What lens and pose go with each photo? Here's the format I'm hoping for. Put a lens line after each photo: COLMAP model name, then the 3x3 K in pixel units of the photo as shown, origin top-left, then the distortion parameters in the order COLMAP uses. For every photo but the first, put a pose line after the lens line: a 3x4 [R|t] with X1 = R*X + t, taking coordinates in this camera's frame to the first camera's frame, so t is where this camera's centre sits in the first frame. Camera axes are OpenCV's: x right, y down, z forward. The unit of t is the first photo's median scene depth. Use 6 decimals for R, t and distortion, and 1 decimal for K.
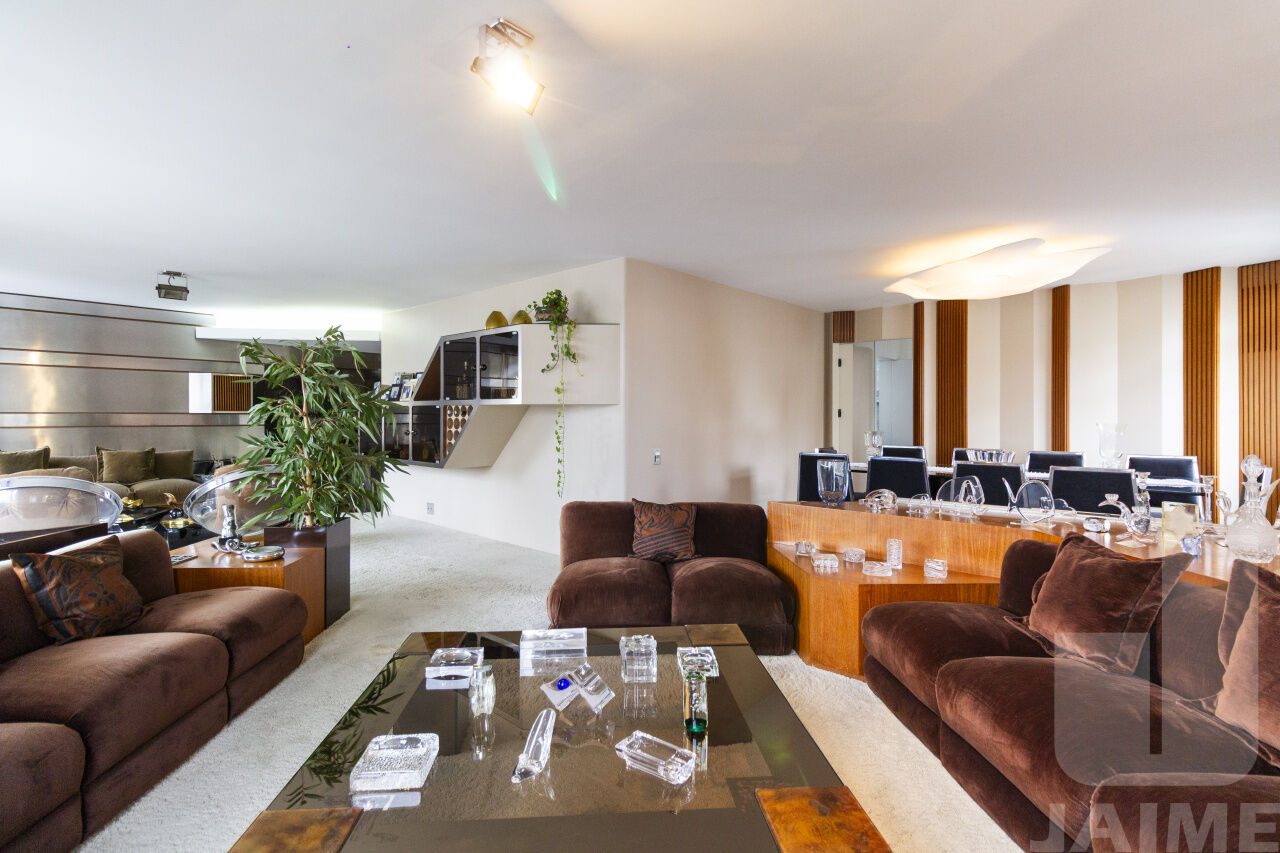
lens RADIAL K [[608.5, 0, 643.7], [0, 608.5, 412.4], [0, 0, 1]] dist [0.001418, 0.000049]
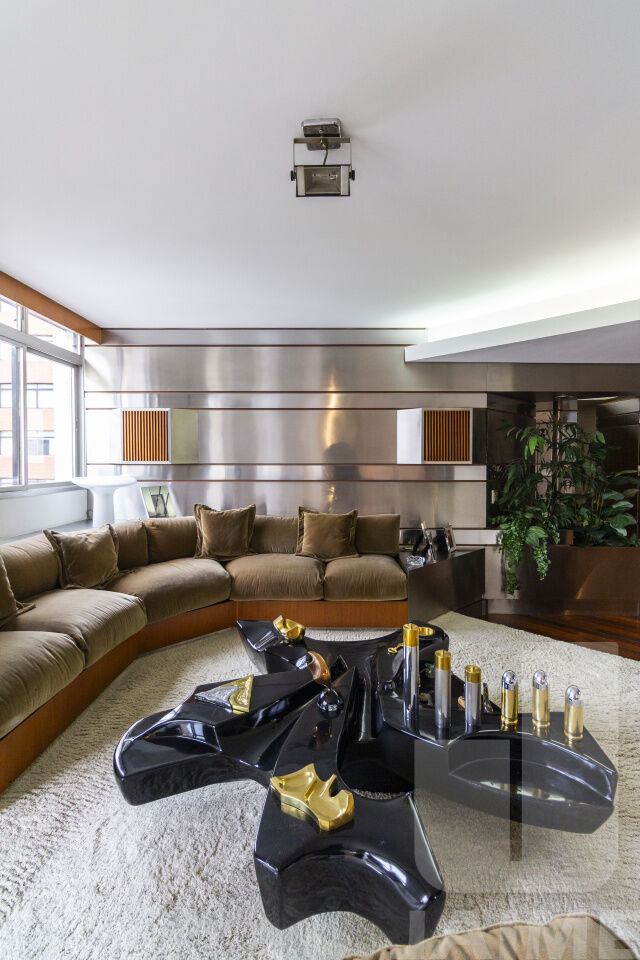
lens RADIAL K [[466.7, 0, 320.0], [0, 466.7, 480.0], [0, 0, 1]] dist [0.000122, 0.000279]
pose [[0.646771, 0.031087, -0.762050, -0.370903], [0.002066, 0.999094, 0.042511, -0.003696], [0.762681, -0.029069, 0.646121, 0.557344]]
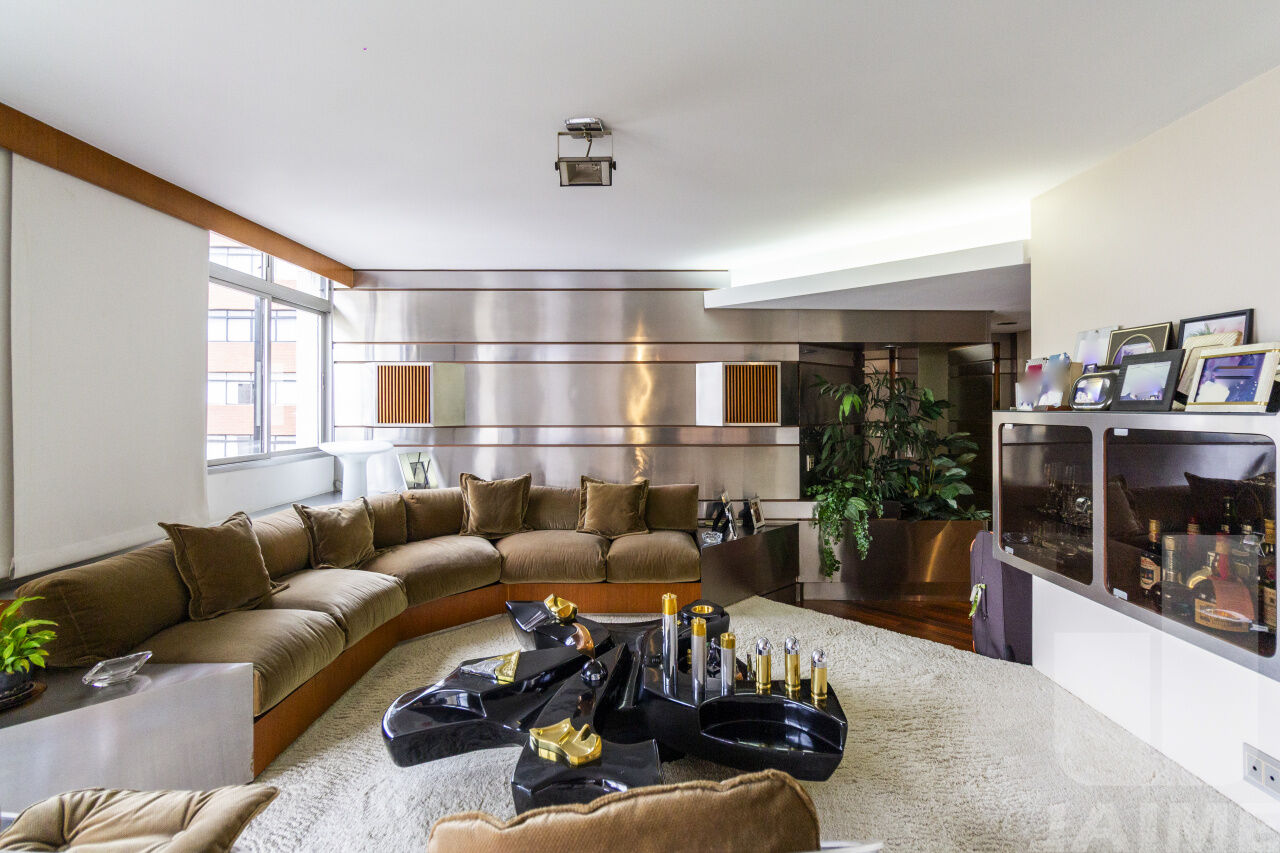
lens RADIAL K [[622.3, 0, 641.3], [0, 622.3, 419.4], [0, 0, 1]] dist [0.000122, 0.000279]
pose [[0.662887, 0.011469, -0.748632, -0.289526], [0.002665, 0.999840, 0.017678, -0.017490], [0.748715, -0.013713, 0.662750, 0.518038]]
